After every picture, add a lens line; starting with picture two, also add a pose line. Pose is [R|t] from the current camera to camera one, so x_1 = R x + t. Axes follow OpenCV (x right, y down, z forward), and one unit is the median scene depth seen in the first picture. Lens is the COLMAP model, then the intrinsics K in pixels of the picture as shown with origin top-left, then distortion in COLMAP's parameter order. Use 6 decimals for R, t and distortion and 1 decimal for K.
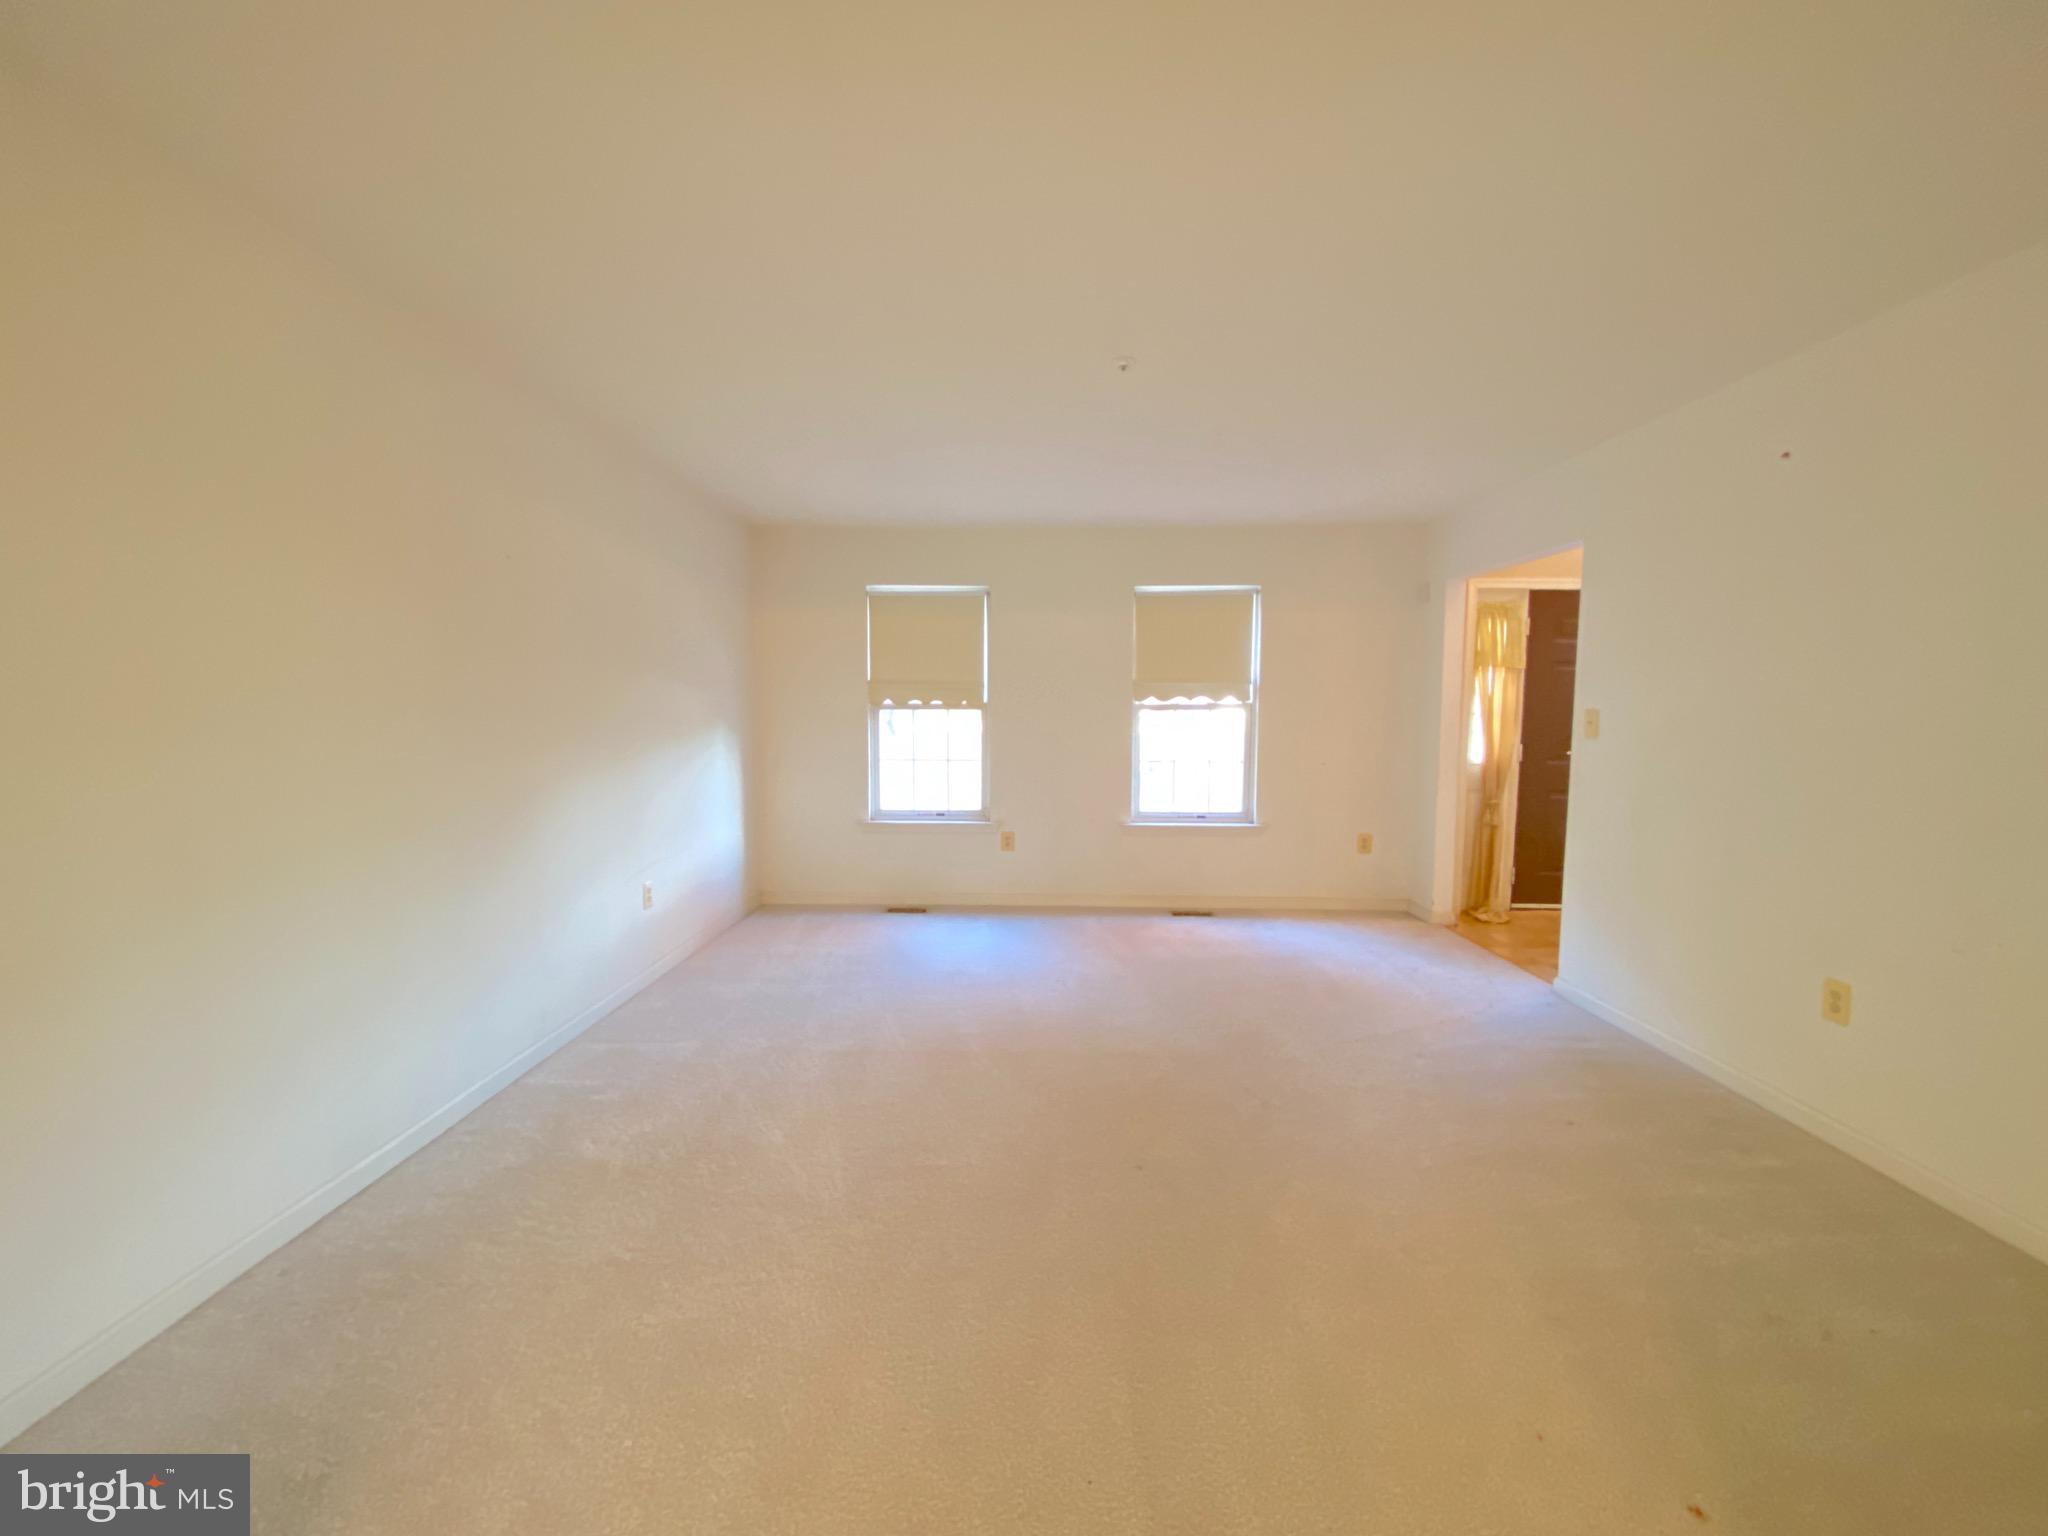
lens RADIAL K [[842.7, 0, 1025.0], [0, 842.7, 777.3], [0, 0, 1]] dist [-0.003770, -0.003867]
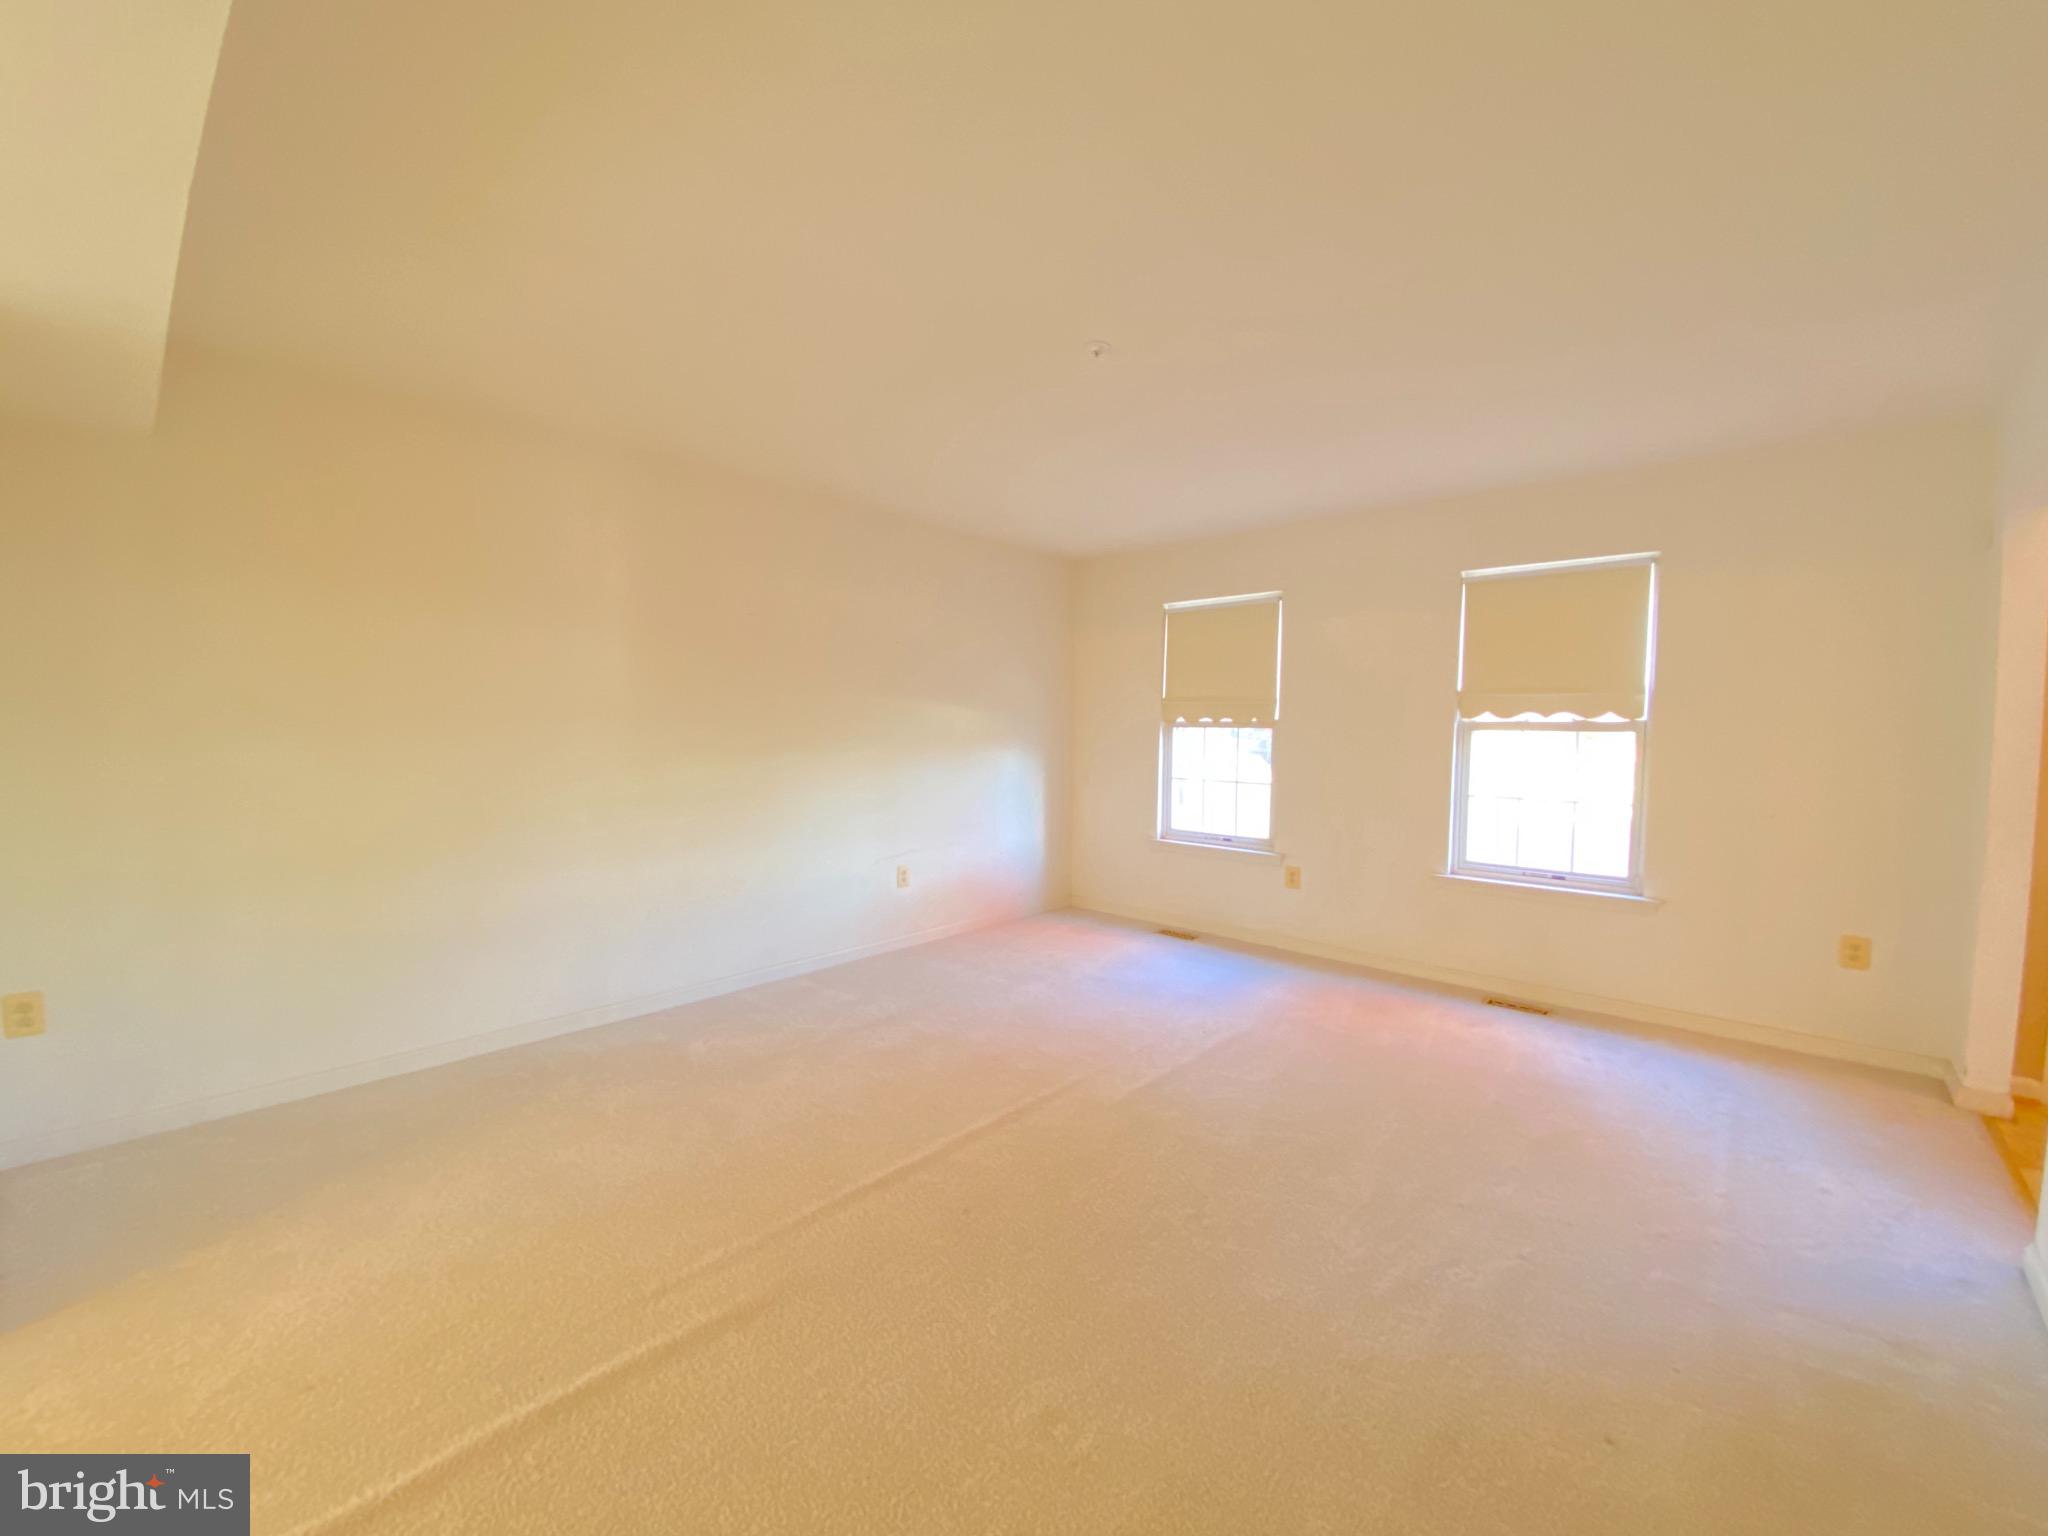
lens RADIAL K [[842.7, 0, 1026.4], [0, 842.7, 763.7], [0, 0, 1]] dist [-0.003770, -0.003867]
pose [[0.758803, 0.033390, -0.650464, 0.337431], [-0.074903, 0.996533, -0.036224, 0.010245], [0.646999, 0.076209, 0.758673, 0.145826]]
